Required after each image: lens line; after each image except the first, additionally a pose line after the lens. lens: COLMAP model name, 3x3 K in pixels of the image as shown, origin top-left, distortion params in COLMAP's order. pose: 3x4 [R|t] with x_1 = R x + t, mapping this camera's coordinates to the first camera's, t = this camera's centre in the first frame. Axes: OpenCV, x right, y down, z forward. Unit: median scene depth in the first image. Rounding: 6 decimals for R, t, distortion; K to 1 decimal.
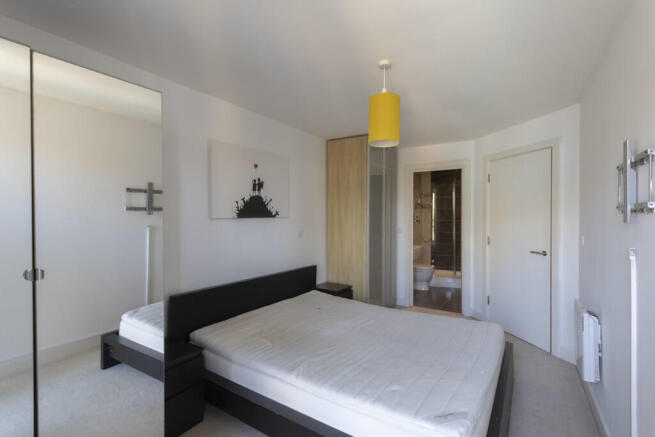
lens RADIAL K [[303.1, 0, 327.7], [0, 303.1, 218.0], [0, 0, 1]] dist [-0.000579, -0.000009]
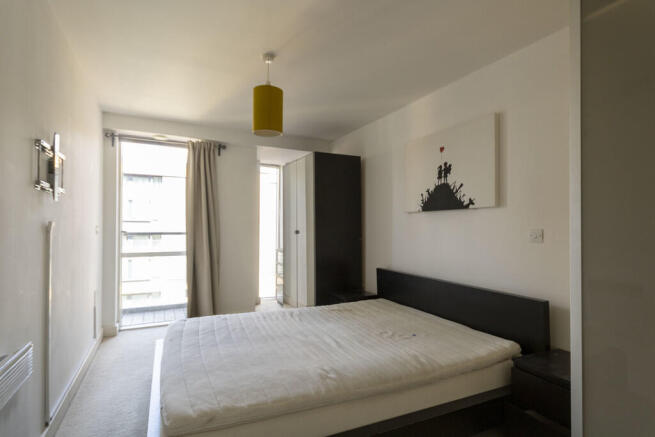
lens RADIAL K [[337.2, 0, 326.5], [0, 337.2, 219.7], [0, 0, 1]] dist [-0.000595, -0.000018]
pose [[-0.508268, -0.009656, -0.861145, 0.739529], [-0.002335, 0.999949, -0.009834, 0.036527], [0.861196, -0.002987, -0.508265, 1.198767]]
